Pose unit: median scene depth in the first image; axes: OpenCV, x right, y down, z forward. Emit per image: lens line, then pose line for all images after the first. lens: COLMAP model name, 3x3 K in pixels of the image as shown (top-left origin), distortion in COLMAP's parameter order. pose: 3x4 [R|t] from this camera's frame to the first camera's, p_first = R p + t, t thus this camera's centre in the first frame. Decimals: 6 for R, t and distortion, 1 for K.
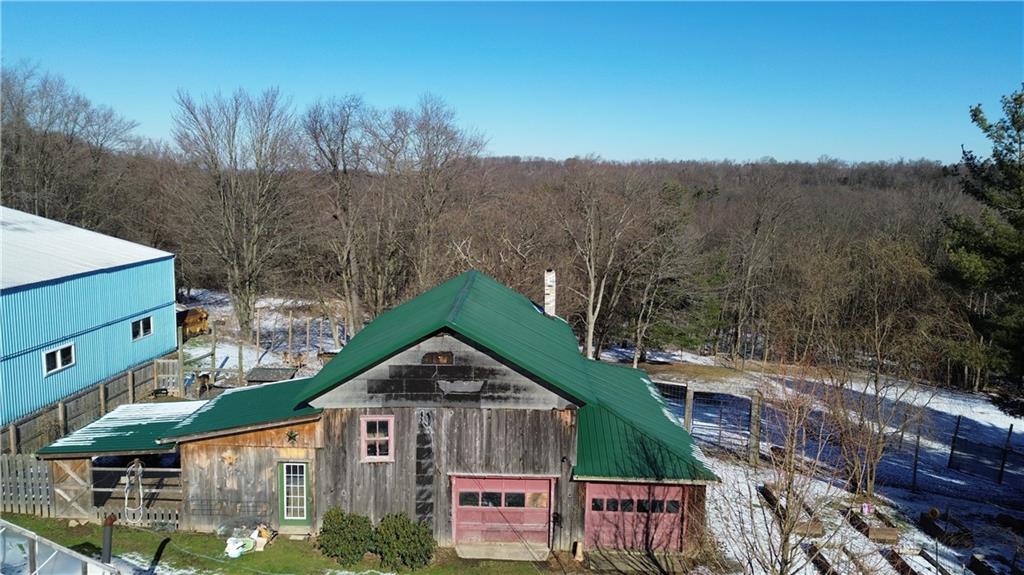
lens RADIAL K [[726.7, 0, 514.9], [0, 726.7, 279.4], [0, 0, 1]] dist [0.075385, -0.068150]
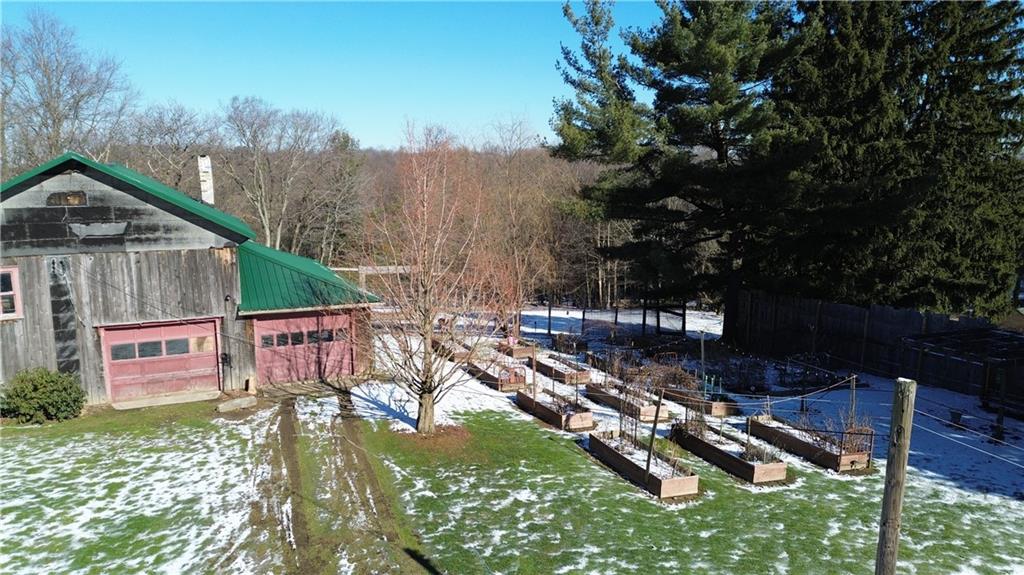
lens RADIAL K [[726.7, 0, 520.7], [0, 726.7, 286.1], [0, 0, 1]] dist [0.075385, -0.068150]
pose [[0.907393, -0.088798, 0.410796, 0.019756], [0.081125, 0.996049, 0.036113, 0.224941], [-0.412380, 0.000558, 0.911012, -0.088457]]
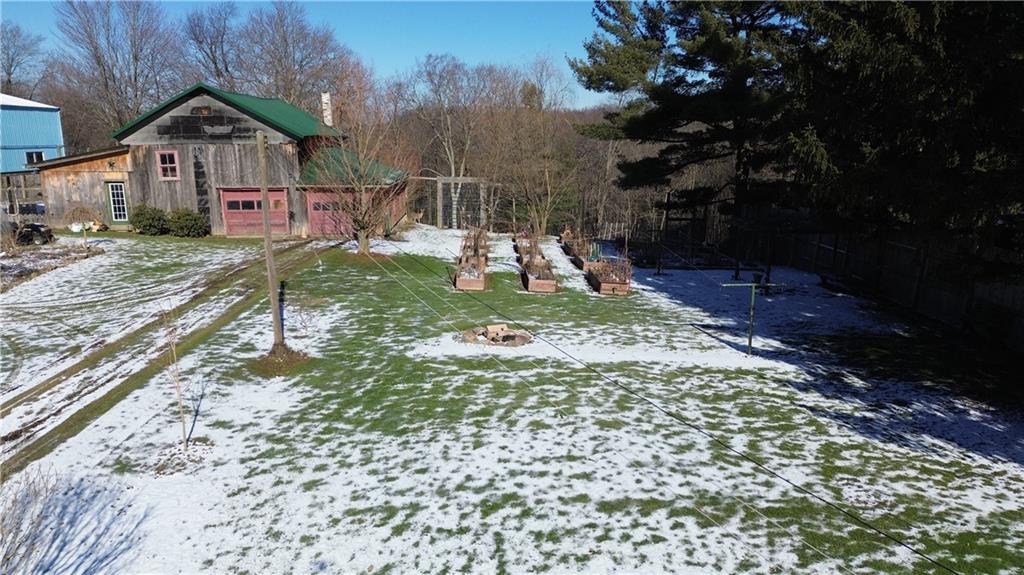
lens RADIAL K [[726.7, 0, 522.4], [0, 726.7, 285.8], [0, 0, 1]] dist [0.075385, -0.068150]
pose [[0.997681, -0.040935, 0.054371, 0.476926], [0.037119, 0.996896, 0.069435, 0.392222], [-0.057045, -0.067256, 0.996104, -0.649286]]
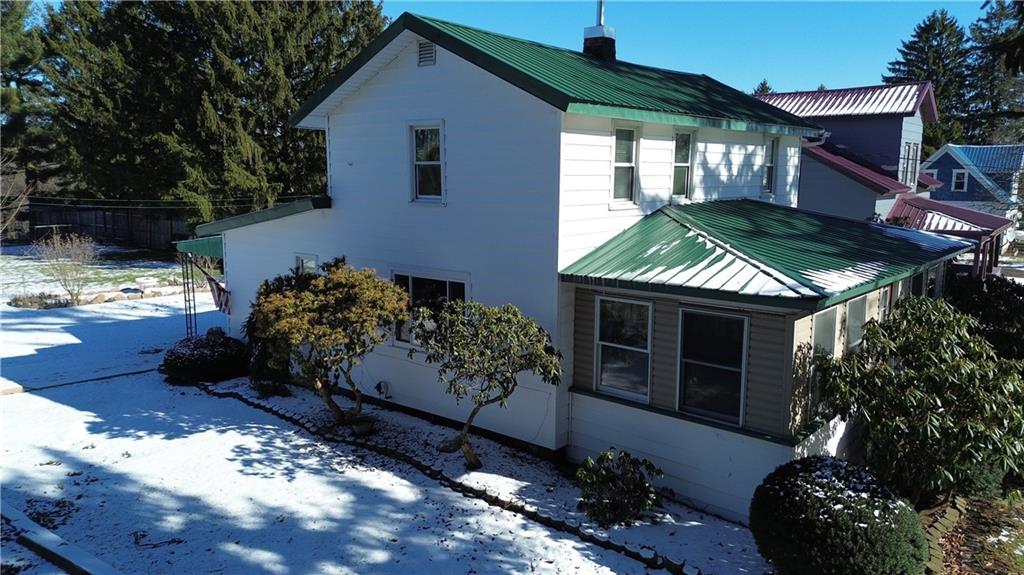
lens RADIAL K [[726.7, 0, 519.7], [0, 726.7, 308.8], [0, 0, 1]] dist [0.075385, -0.068150]
pose [[0.591111, -0.163220, 0.789903, 0.053096], [0.116196, 0.986328, 0.116854, 0.570099], [-0.798177, 0.022710, 0.601995, -1.680991]]
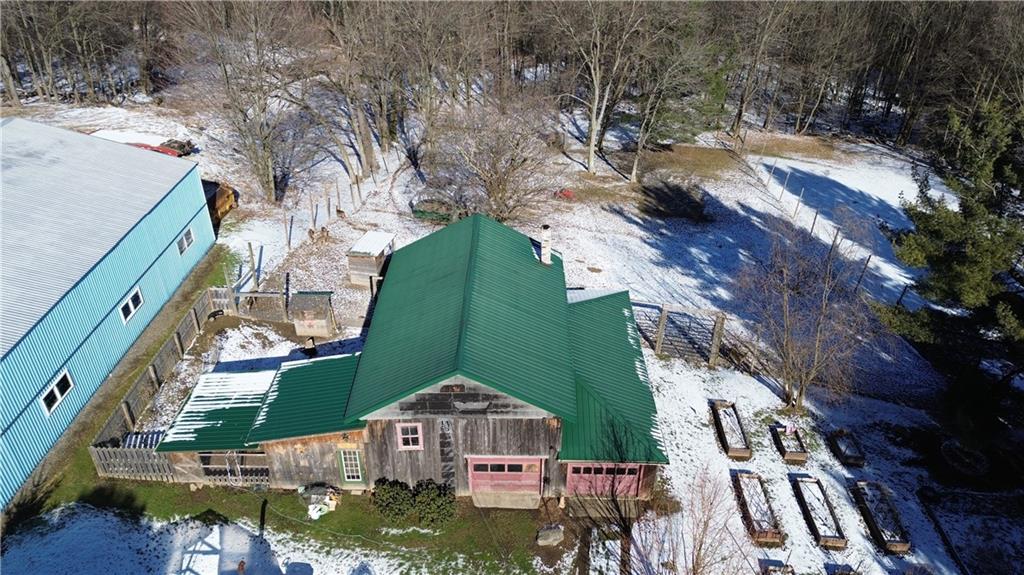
lens RADIAL K [[726.7, 0, 515.6], [0, 726.7, 292.3], [0, 0, 1]] dist [0.075385, -0.068150]
pose [[0.999881, -0.008050, -0.013183, 0.021484], [0.012894, 0.904932, 0.425361, -0.568360], [0.008506, -0.425480, 0.904928, -0.076192]]
